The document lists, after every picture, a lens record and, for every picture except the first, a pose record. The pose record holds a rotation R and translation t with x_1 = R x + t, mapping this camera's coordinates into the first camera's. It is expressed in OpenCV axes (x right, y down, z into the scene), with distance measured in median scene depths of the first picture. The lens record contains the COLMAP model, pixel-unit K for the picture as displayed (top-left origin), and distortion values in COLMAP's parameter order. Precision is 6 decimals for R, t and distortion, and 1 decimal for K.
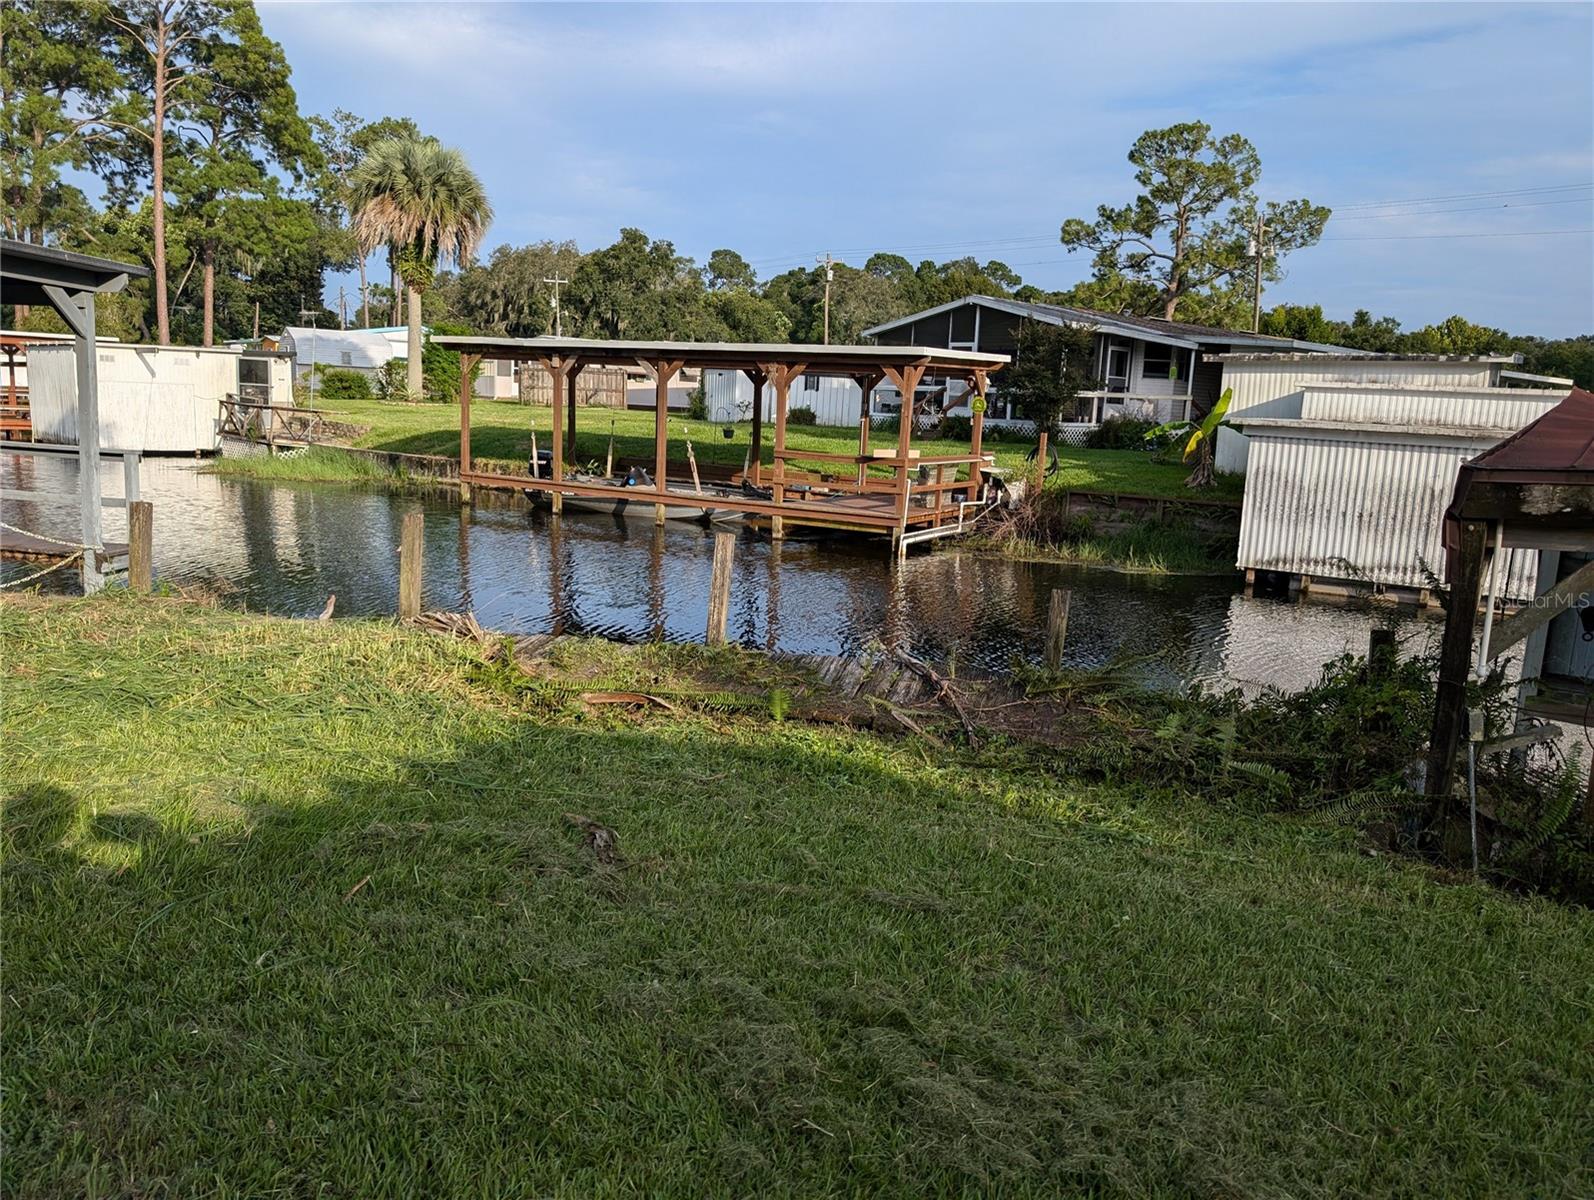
lens RADIAL K [[1120.3, 0, 791.4], [0, 1120.3, 588.8], [0, 0, 1]] dist [0.009121, -0.006851]
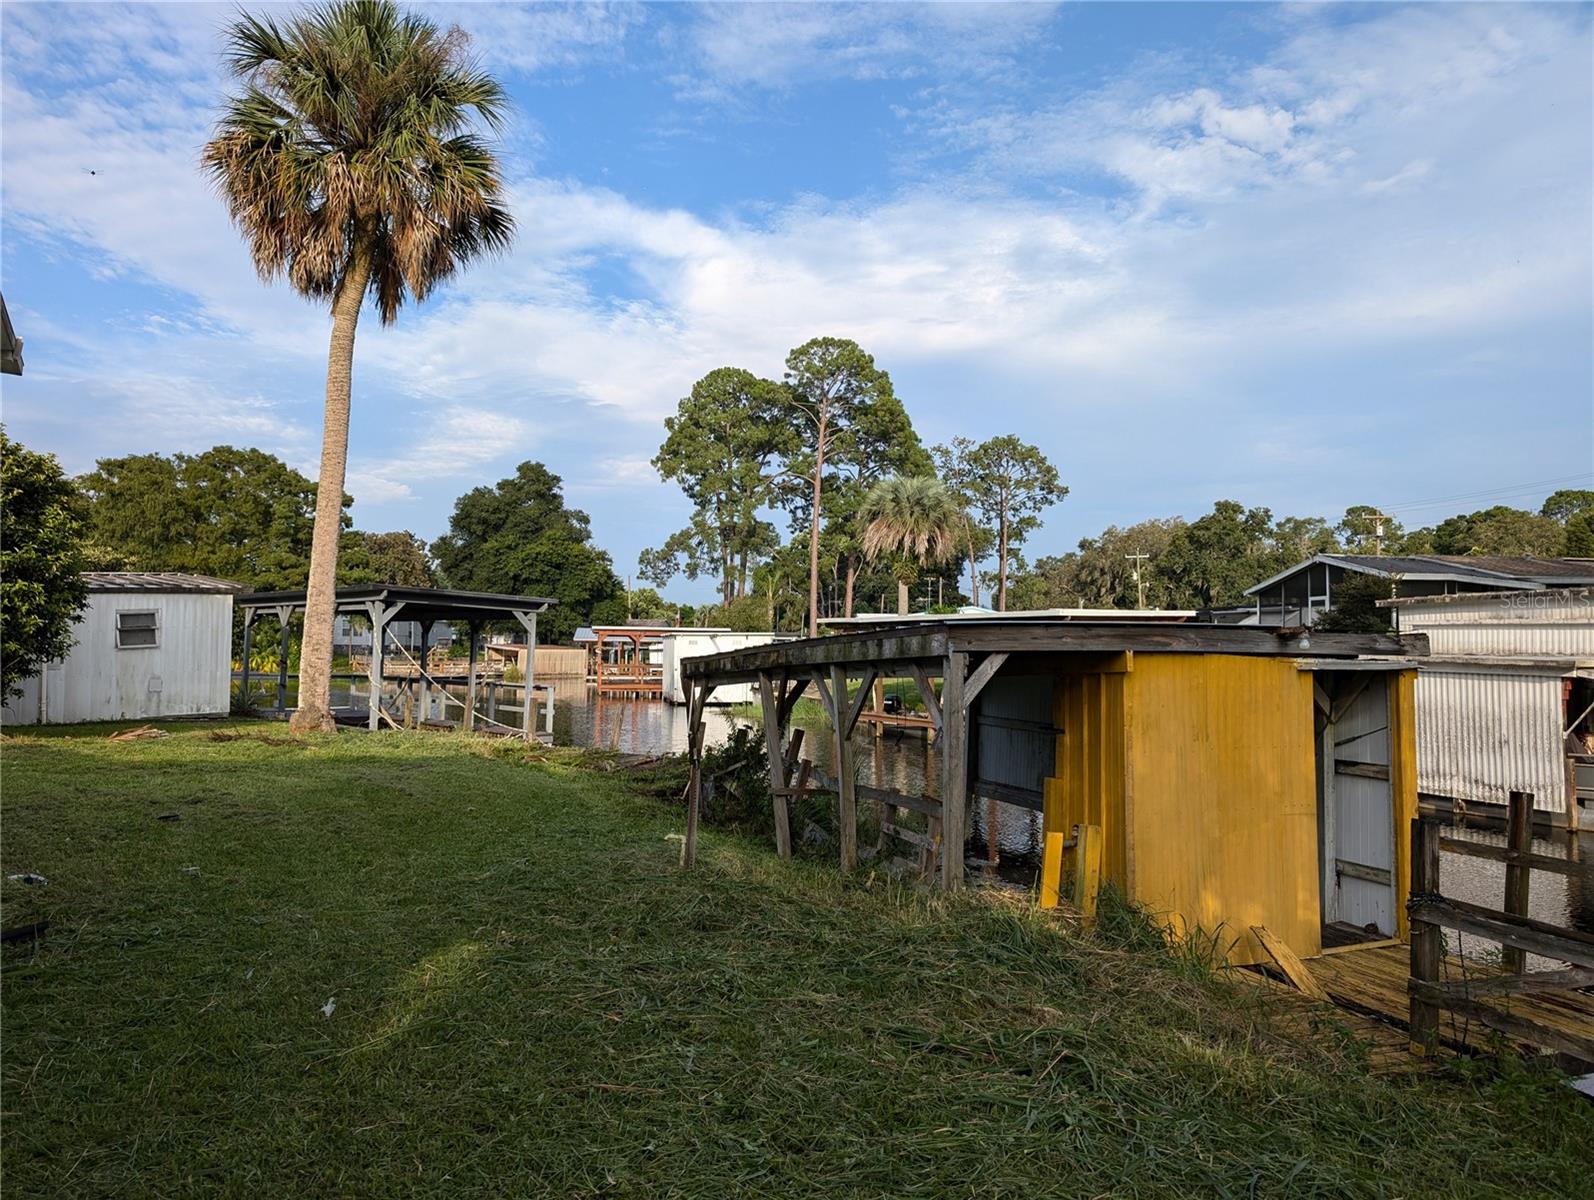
lens RADIAL K [[1120.3, 0, 791.4], [0, 1120.3, 588.8], [0, 0, 1]] dist [0.009121, -0.006851]
pose [[0.830032, -0.067415, -0.553627, 0.129795], [-0.065745, 0.973919, -0.217162, 0.016304], [0.553828, 0.216649, 0.803951, -0.060697]]
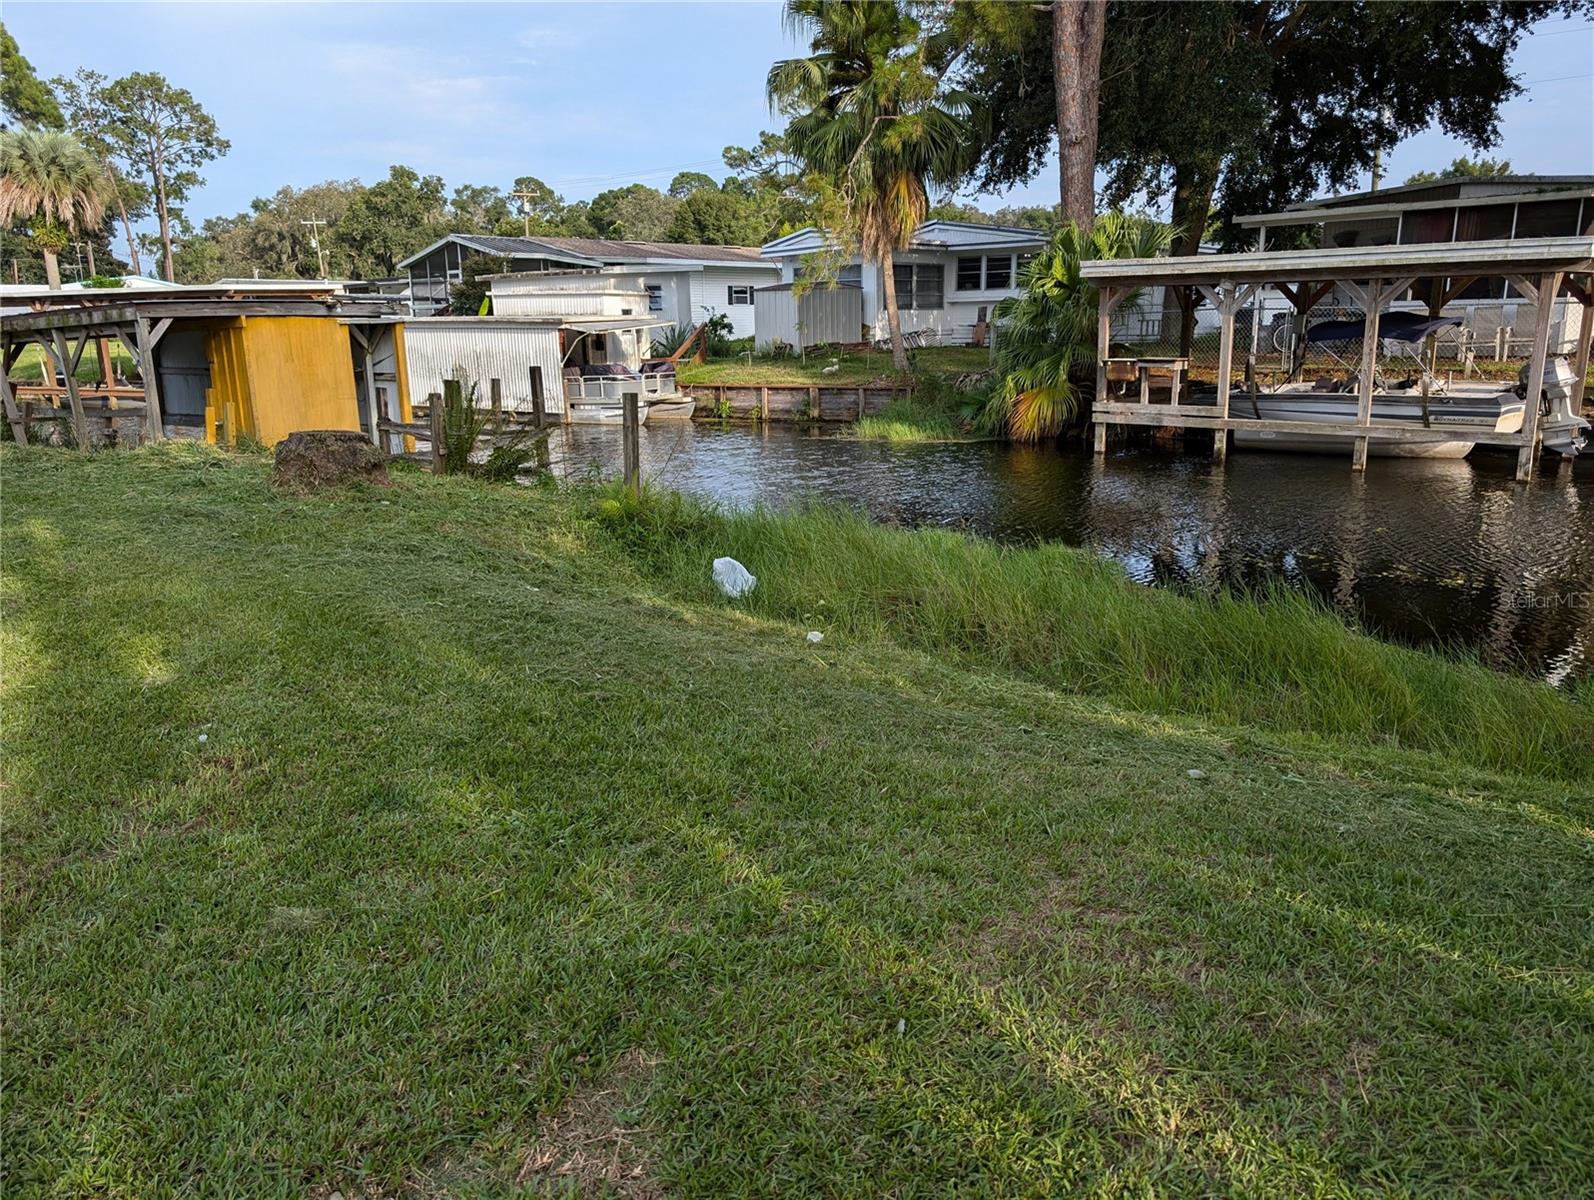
lens RADIAL K [[1119.7, 0, 787.2], [0, 1119.7, 605.7], [0, 0, 1]] dist [0.005932, -0.008587]
pose [[0.995125, -0.076105, 0.062718, 0.170574], [0.070527, 0.993725, 0.086808, 0.034793], [-0.068931, -0.081962, 0.994249, -0.151625]]
